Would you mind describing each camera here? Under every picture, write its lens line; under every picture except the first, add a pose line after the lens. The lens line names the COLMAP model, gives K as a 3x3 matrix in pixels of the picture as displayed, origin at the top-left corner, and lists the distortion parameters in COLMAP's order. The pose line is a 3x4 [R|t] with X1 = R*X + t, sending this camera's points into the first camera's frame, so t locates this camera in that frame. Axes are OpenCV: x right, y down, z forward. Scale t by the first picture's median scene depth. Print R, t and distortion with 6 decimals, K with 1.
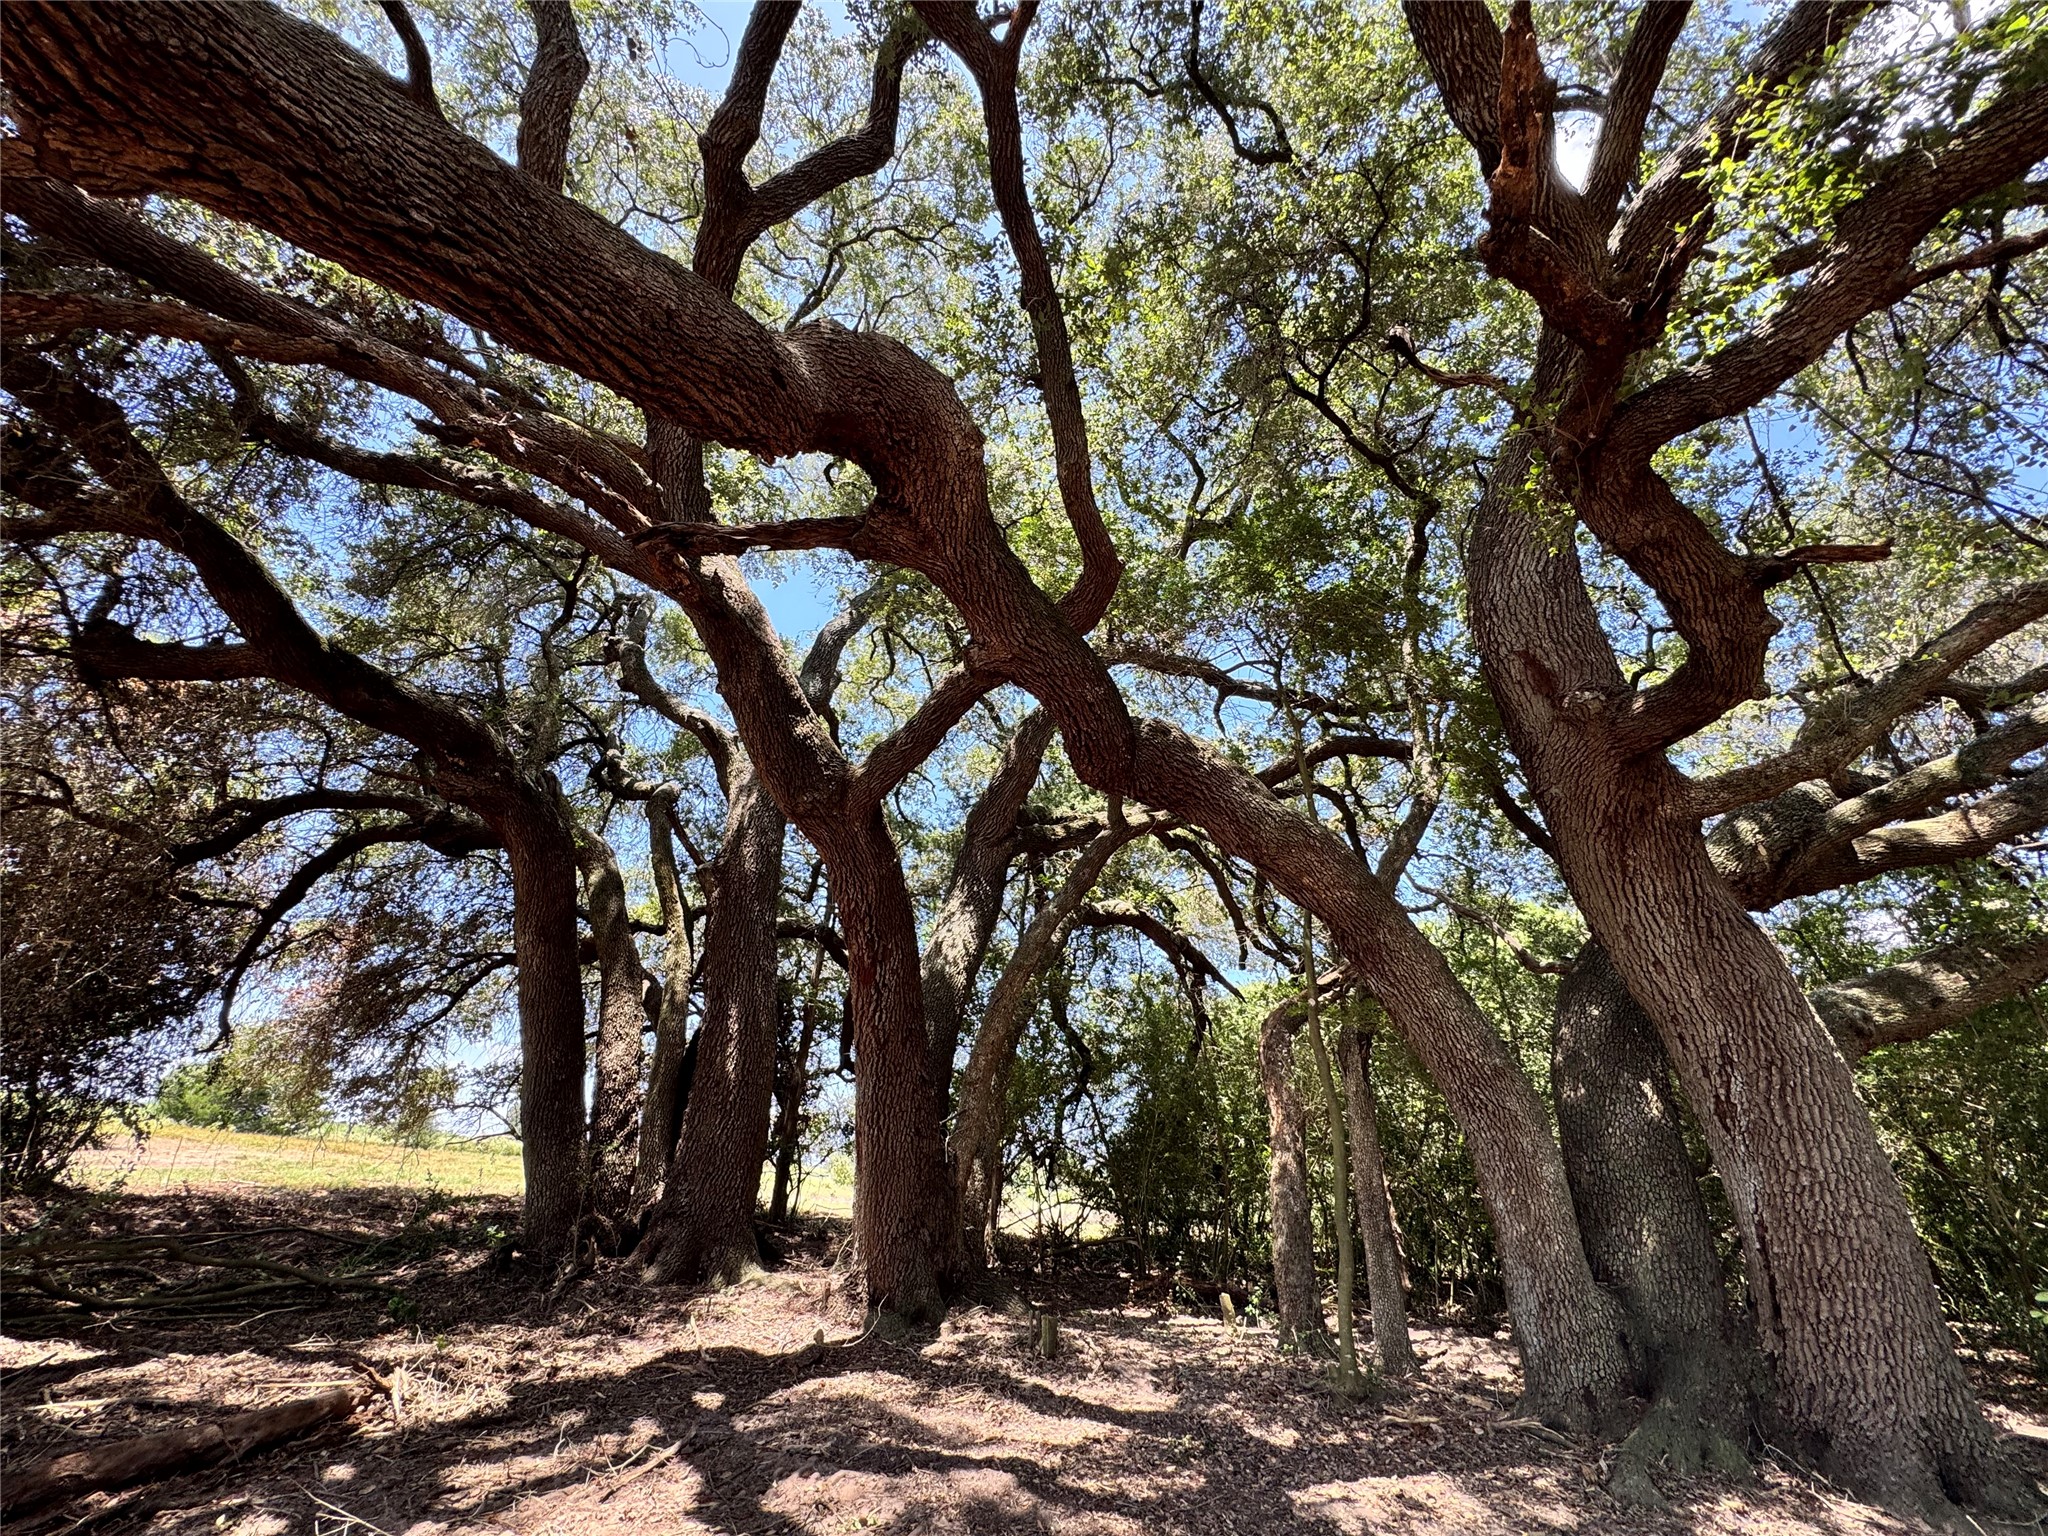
lens RADIAL K [[822.3, 0, 1018.6], [0, 822.3, 766.5], [0, 0, 1]] dist [-0.004217, 0.001262]
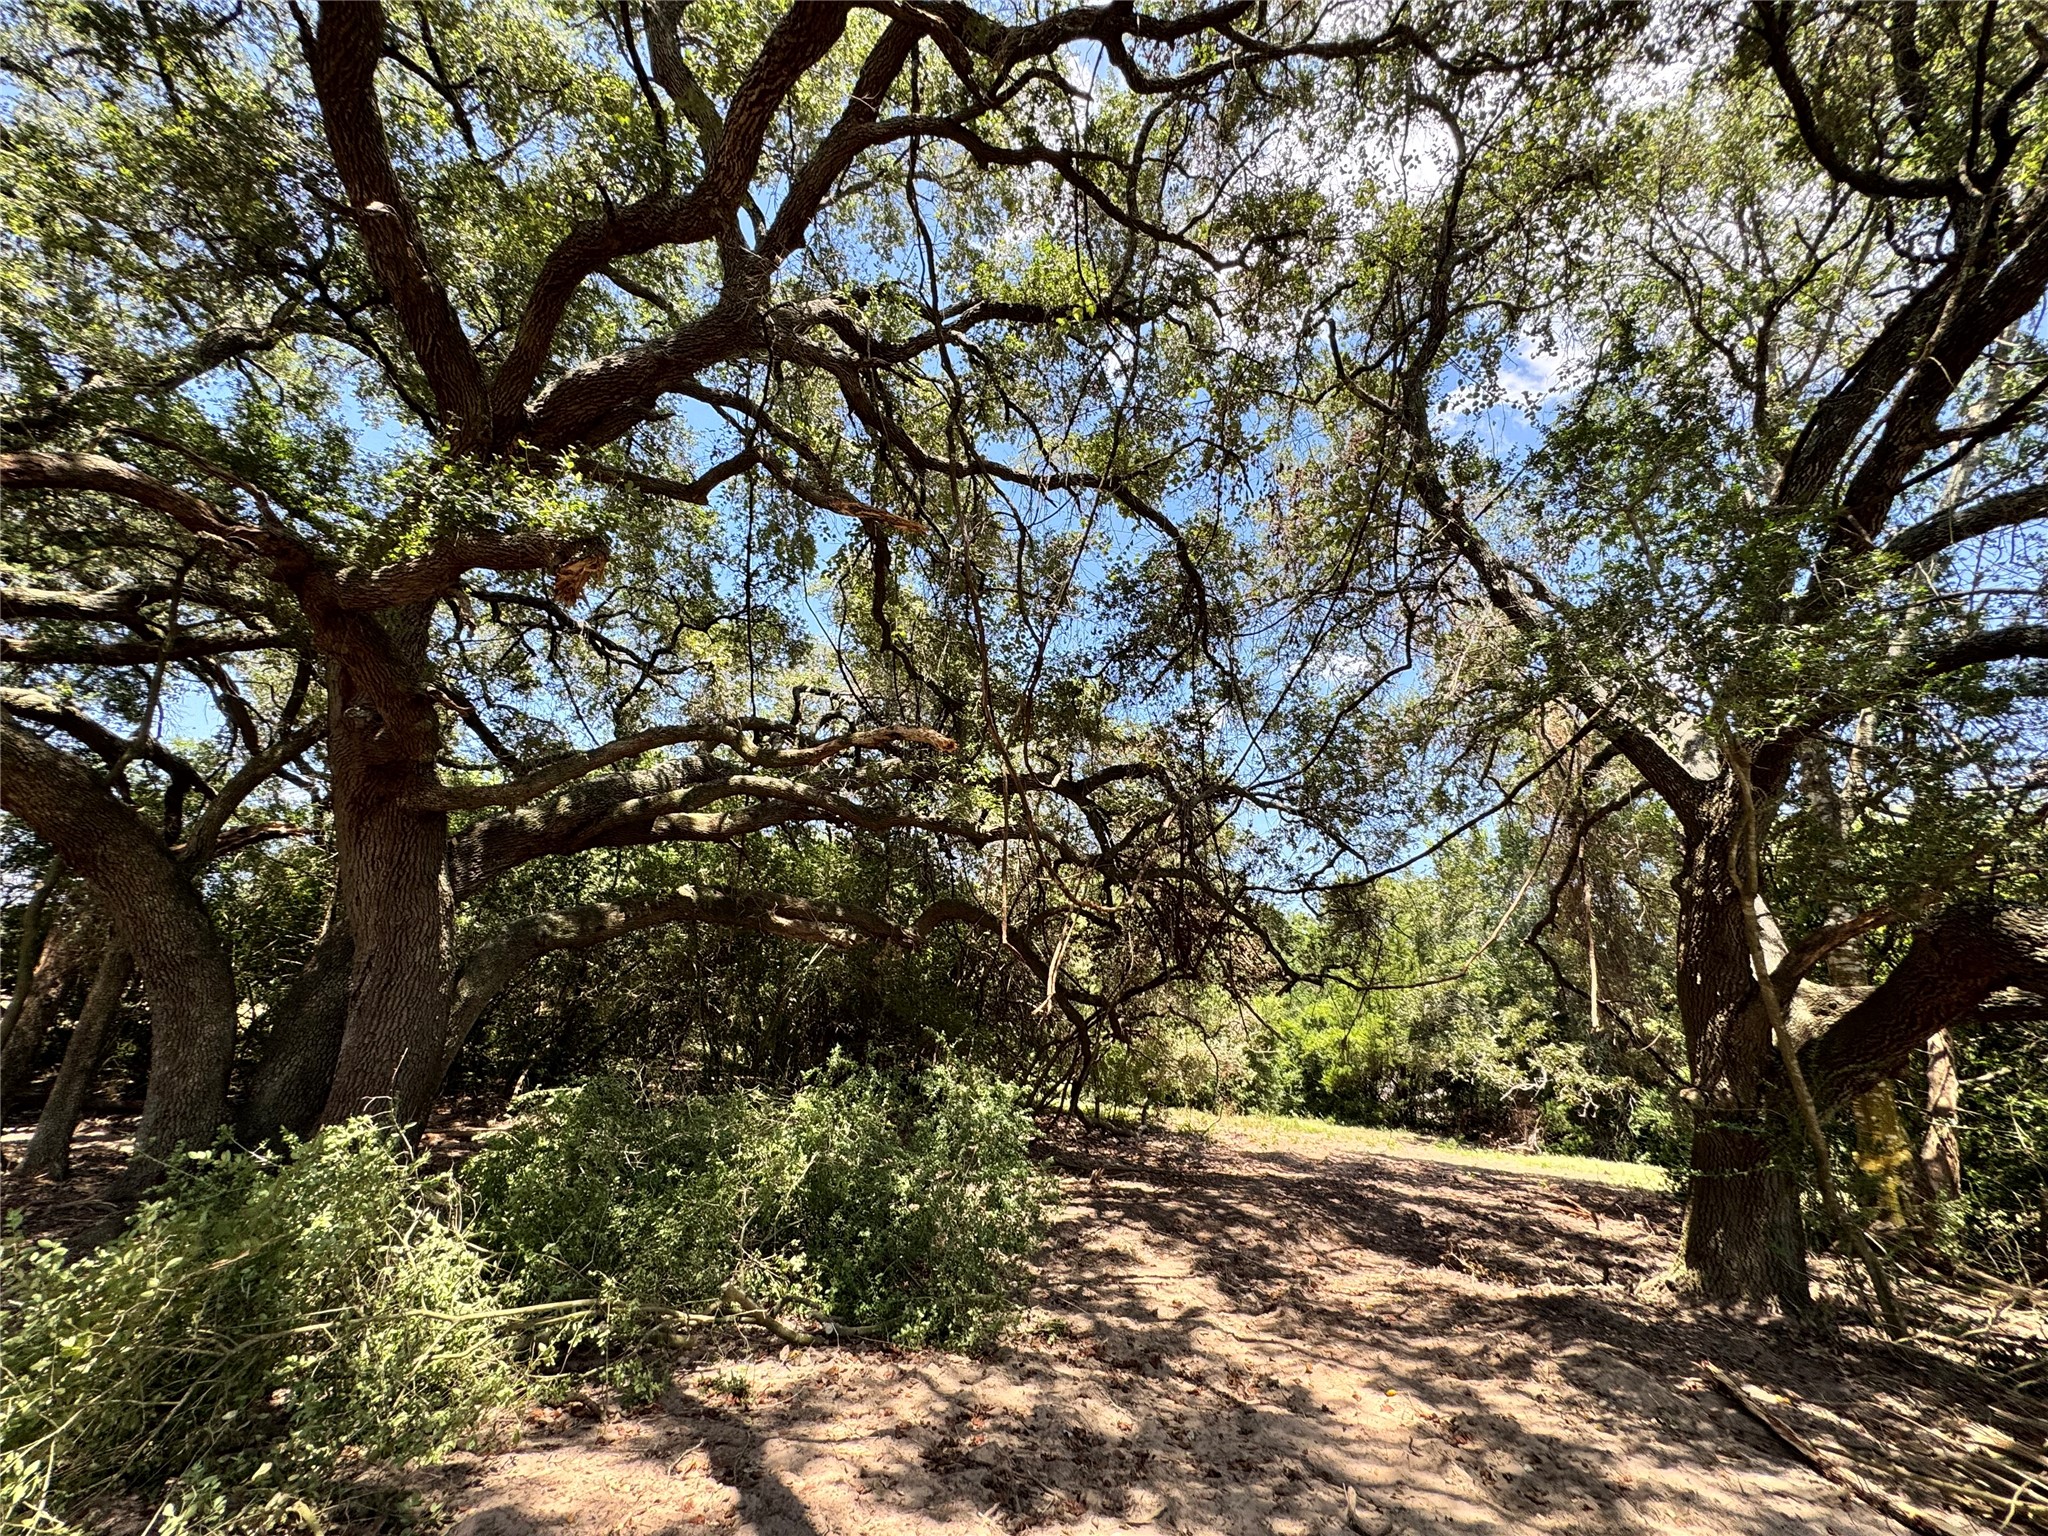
lens RADIAL K [[822.3, 0, 1018.6], [0, 822.3, 766.5], [0, 0, 1]] dist [-0.004217, 0.001262]
pose [[0.642096, 0.214819, 0.735911, 0.334974], [-0.380648, 0.922584, 0.062812, -0.414046], [-0.665447, -0.320455, 0.674158, -0.549918]]
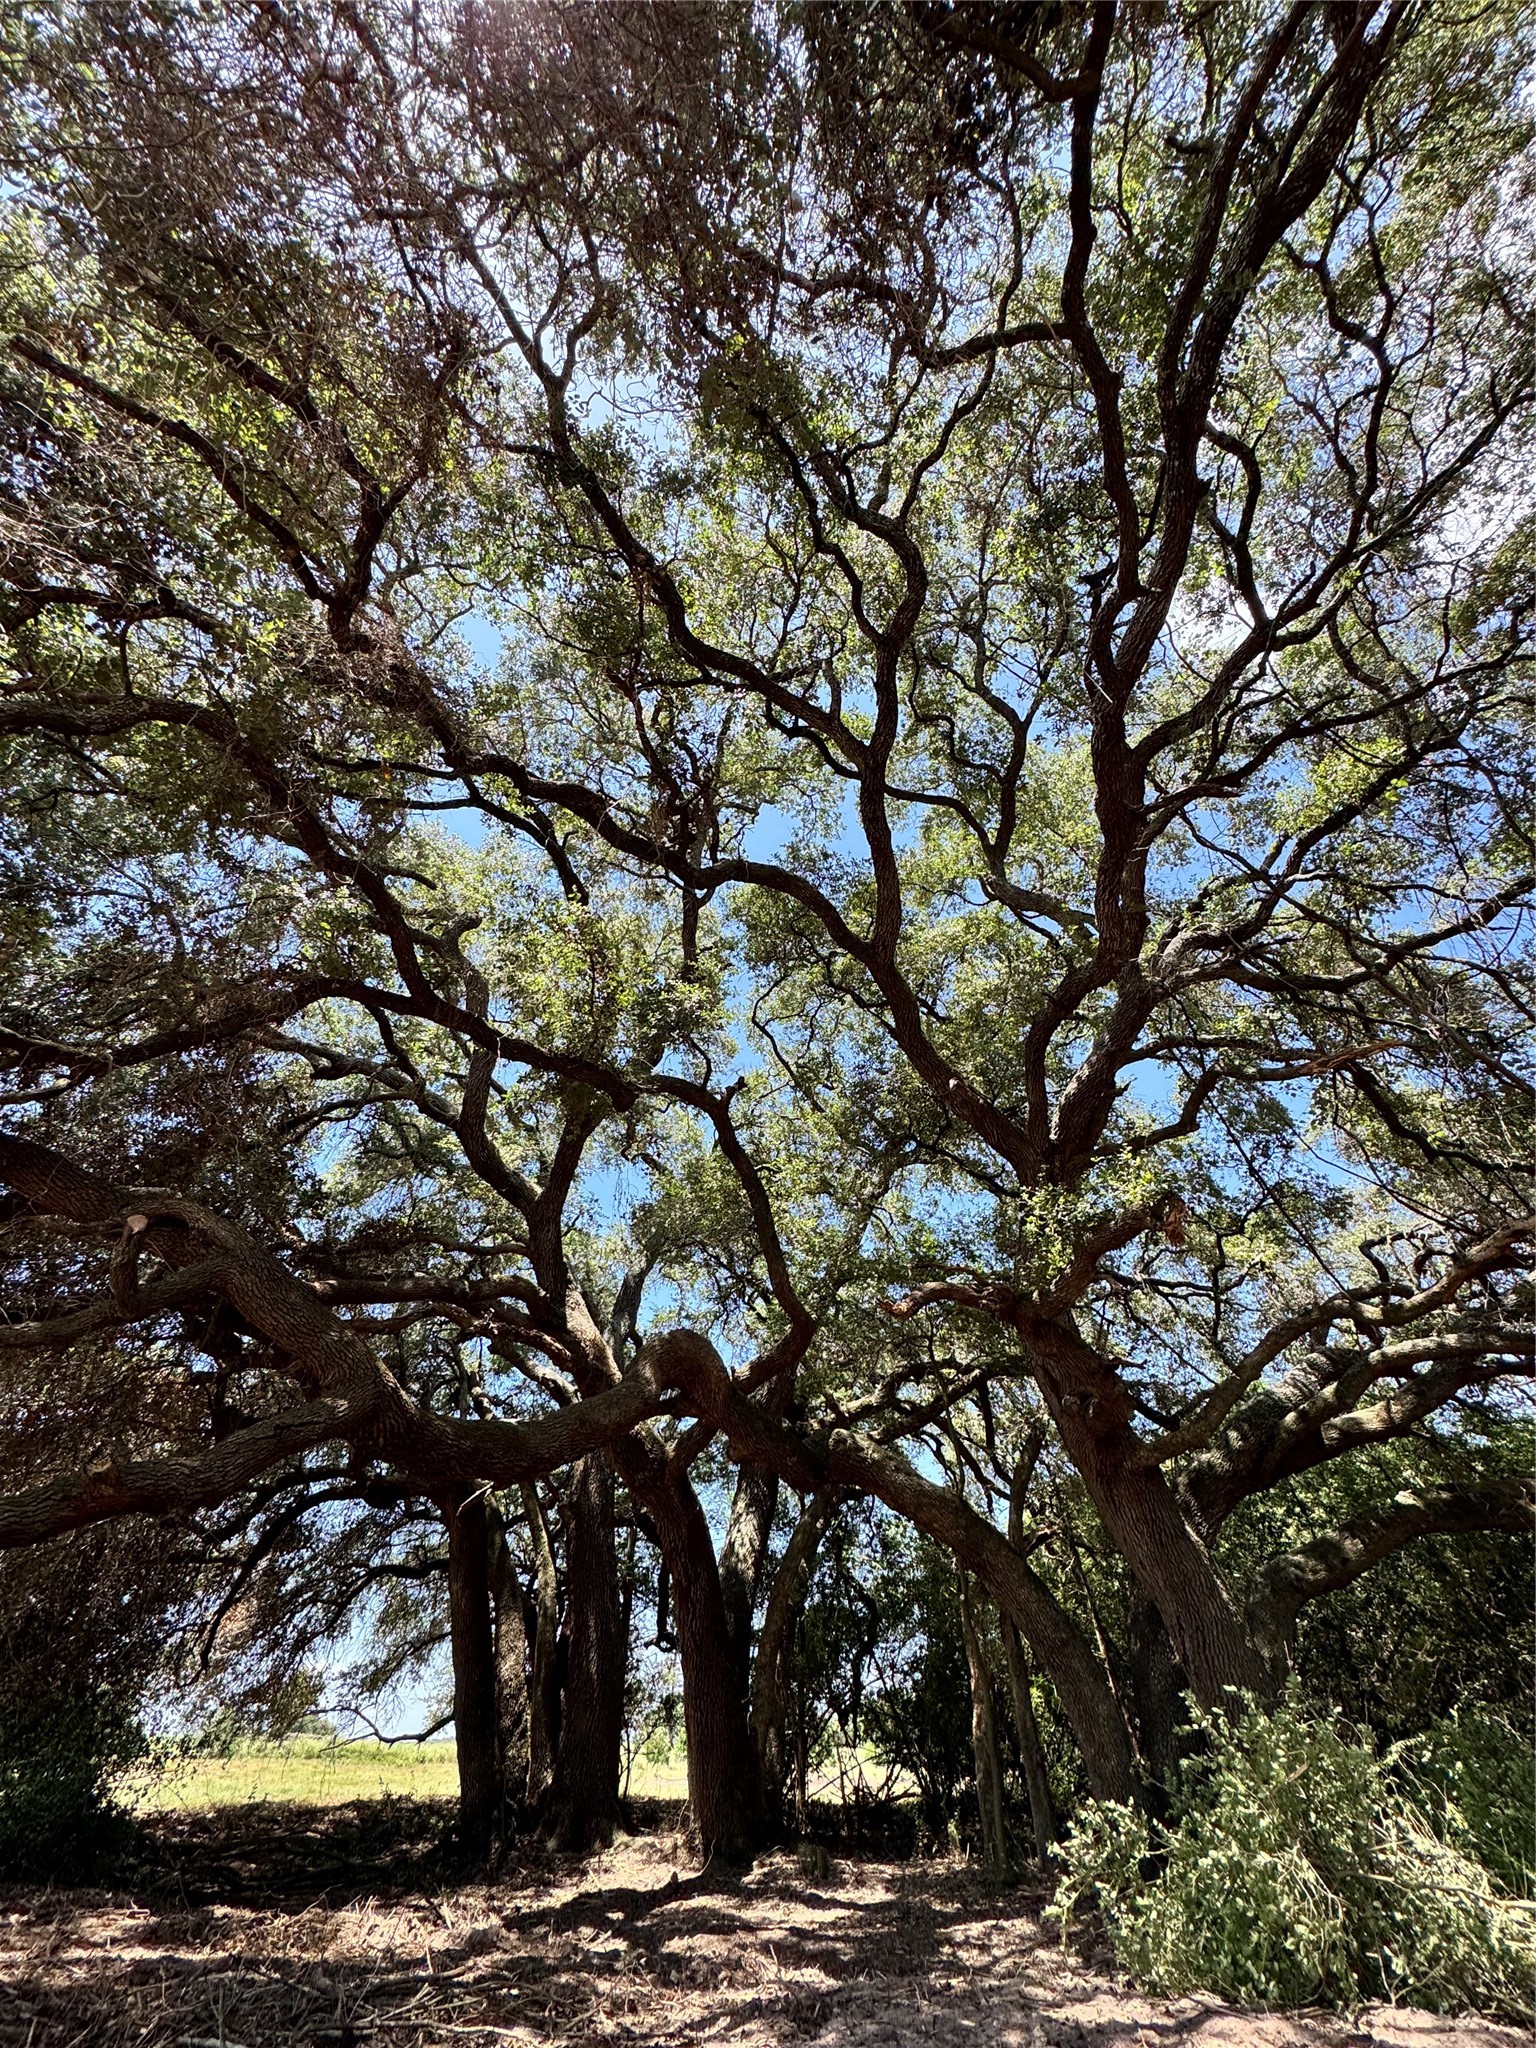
lens RADIAL K [[822.3, 0, 769.7], [0, 822.3, 1022.5], [0, 0, 1]] dist [-0.004217, 0.001262]
pose [[0.994063, -0.107628, -0.015958, 0.122503], [0.100191, 0.962658, -0.251500, -0.409436], [0.042431, 0.248408, 0.967726, -0.810934]]
